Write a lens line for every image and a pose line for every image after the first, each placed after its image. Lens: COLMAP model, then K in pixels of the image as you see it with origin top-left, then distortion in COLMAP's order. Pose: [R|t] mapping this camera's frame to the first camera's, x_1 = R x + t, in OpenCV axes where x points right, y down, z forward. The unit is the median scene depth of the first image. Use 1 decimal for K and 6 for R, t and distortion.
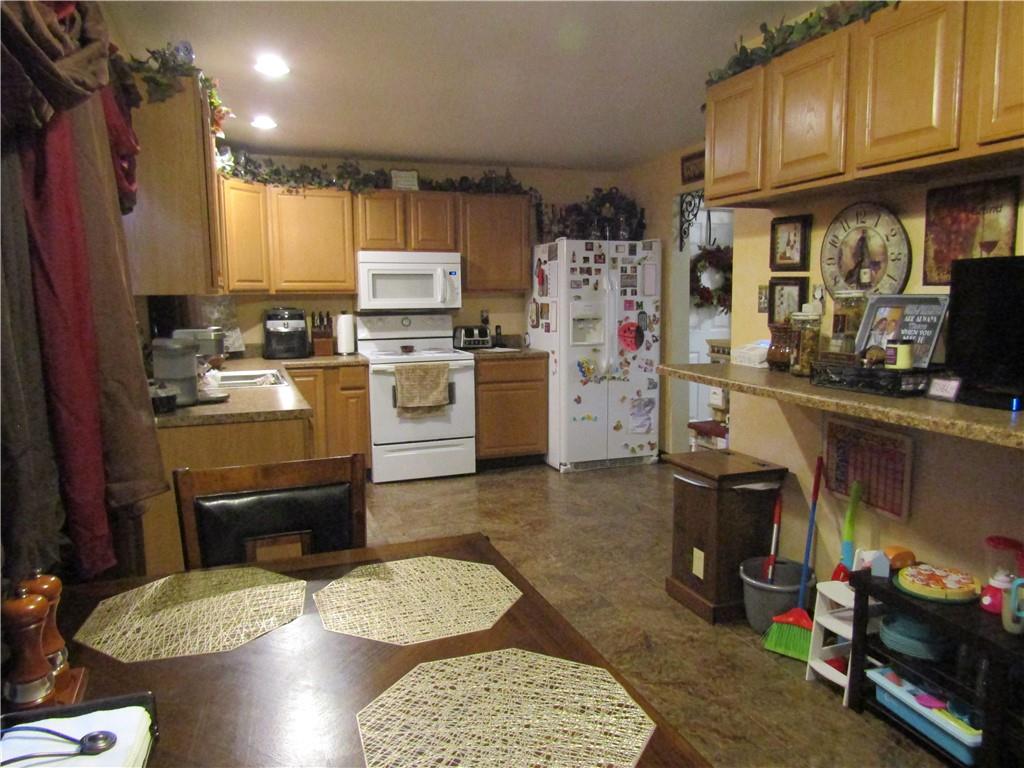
lens RADIAL K [[730.5, 0, 512.0], [0, 730.5, 384.0], [0, 0, 1]] dist [-0.003426, -0.004354]
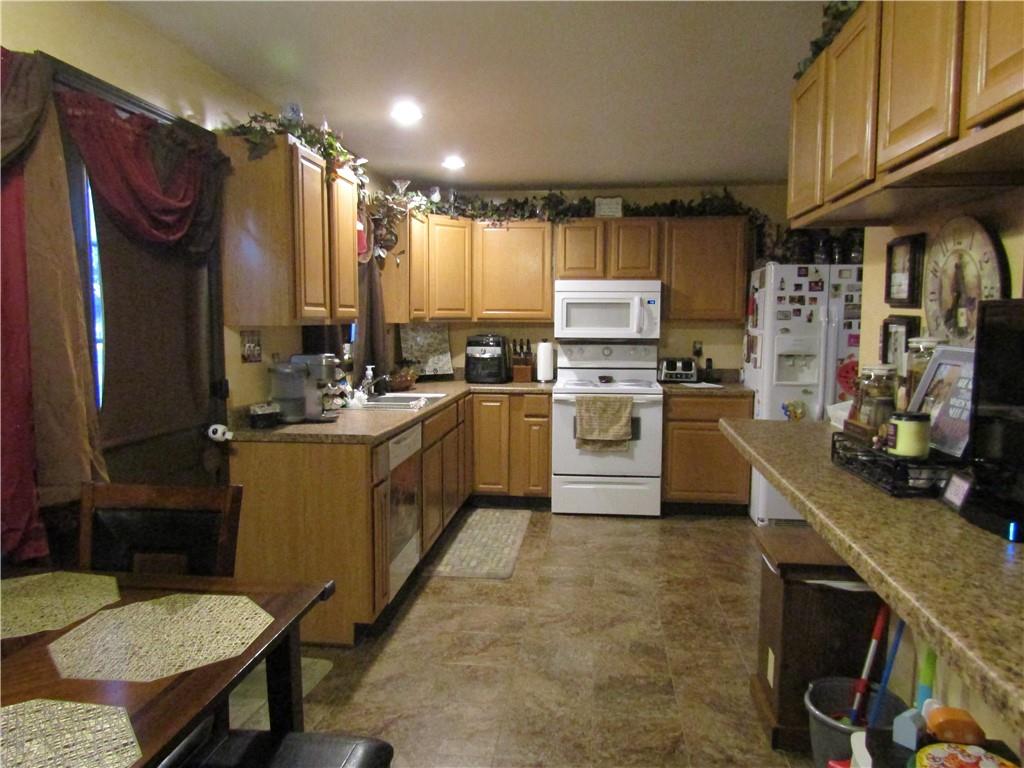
lens RADIAL K [[730.5, 0, 512.0], [0, 730.5, 384.0], [0, 0, 1]] dist [-0.003426, -0.004354]
pose [[0.887426, 0.053739, -0.457808, 0.208408], [-0.067261, 0.997647, -0.013273, -0.021919], [0.456017, 0.042571, 0.888952, 0.083527]]
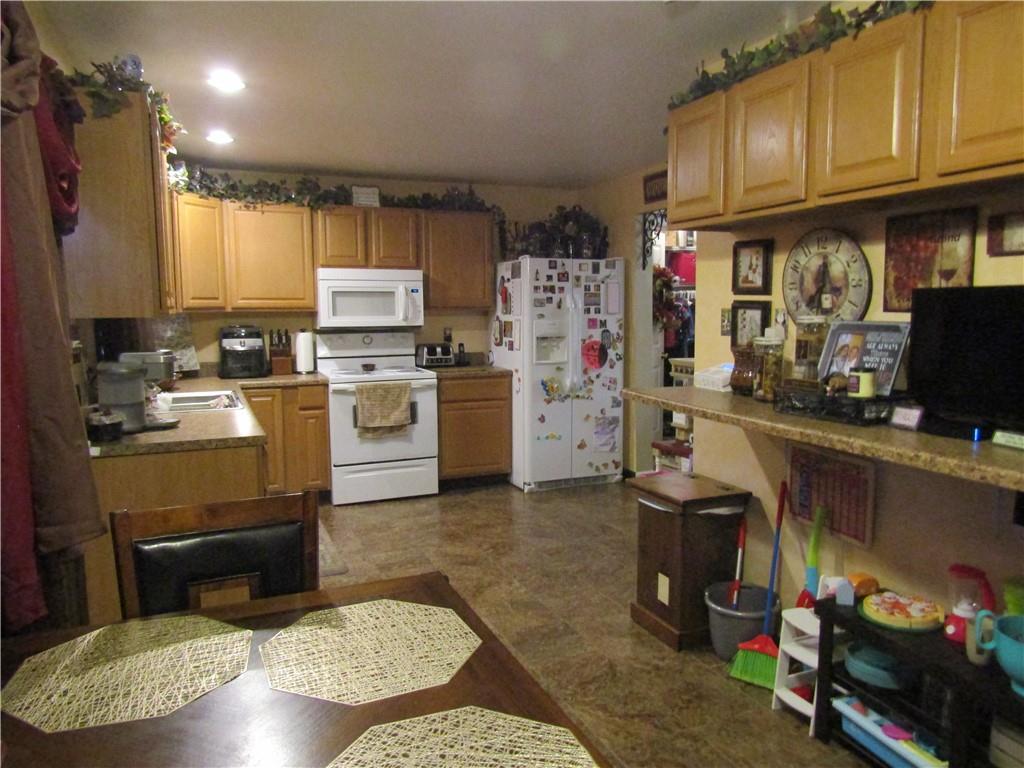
lens RADIAL K [[730.5, 0, 512.0], [0, 730.5, 384.0], [0, 0, 1]] dist [-0.003426, -0.004354]
pose [[0.998844, -0.001973, 0.048033, 0.002378], [0.002780, 0.999856, -0.016749, -0.009388], [-0.047993, 0.016864, 0.998705, 0.011350]]
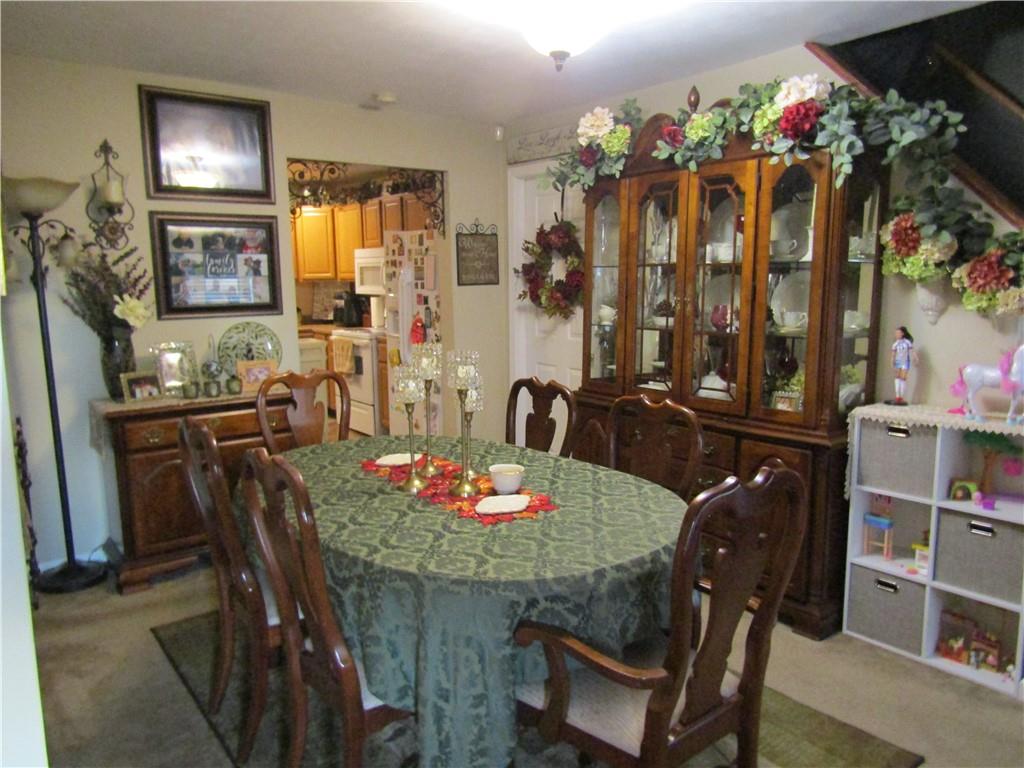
lens RADIAL K [[730.5, 0, 512.0], [0, 730.5, 384.0], [0, 0, 1]] dist [-0.003426, -0.004354]
pose [[0.298898, 0.152168, -0.942075, 1.158894], [-0.112020, 0.985974, 0.123718, -0.137648], [0.947687, 0.068552, 0.311752, 0.876286]]
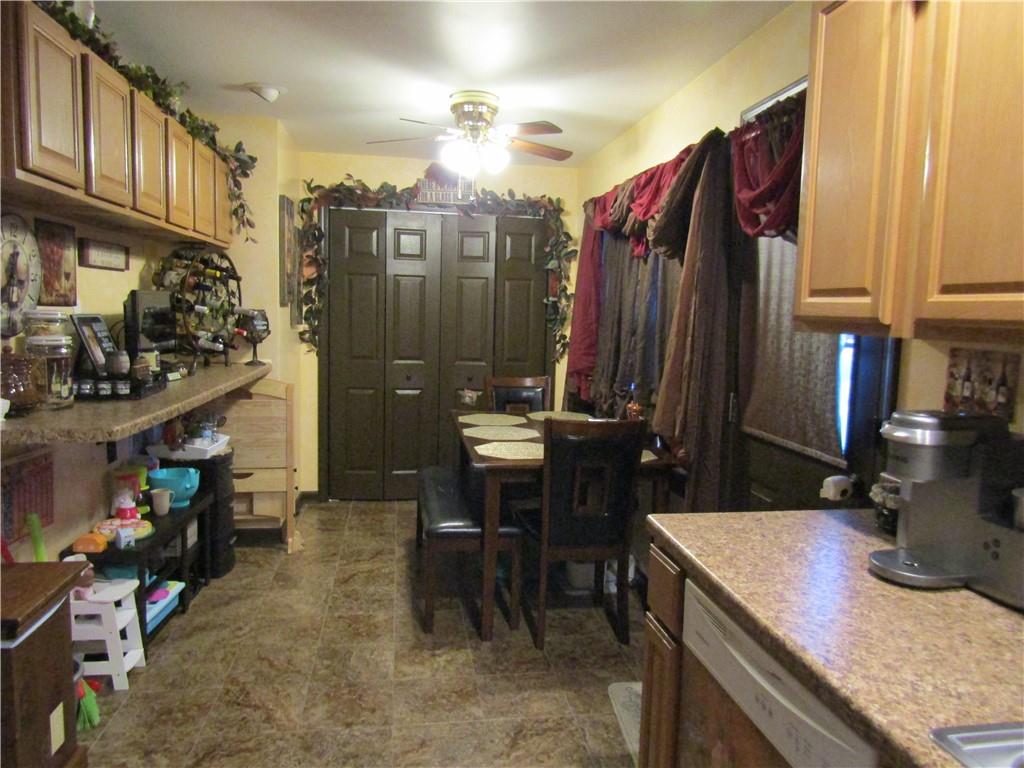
lens RADIAL K [[730.5, 0, 512.0], [0, 730.5, 384.0], [0, 0, 1]] dist [-0.003426, -0.004354]
pose [[-0.978739, -0.034722, 0.202149, -0.155759], [0.009811, 0.976514, 0.215230, -0.112814], [-0.204874, 0.212637, -0.955412, 0.871130]]
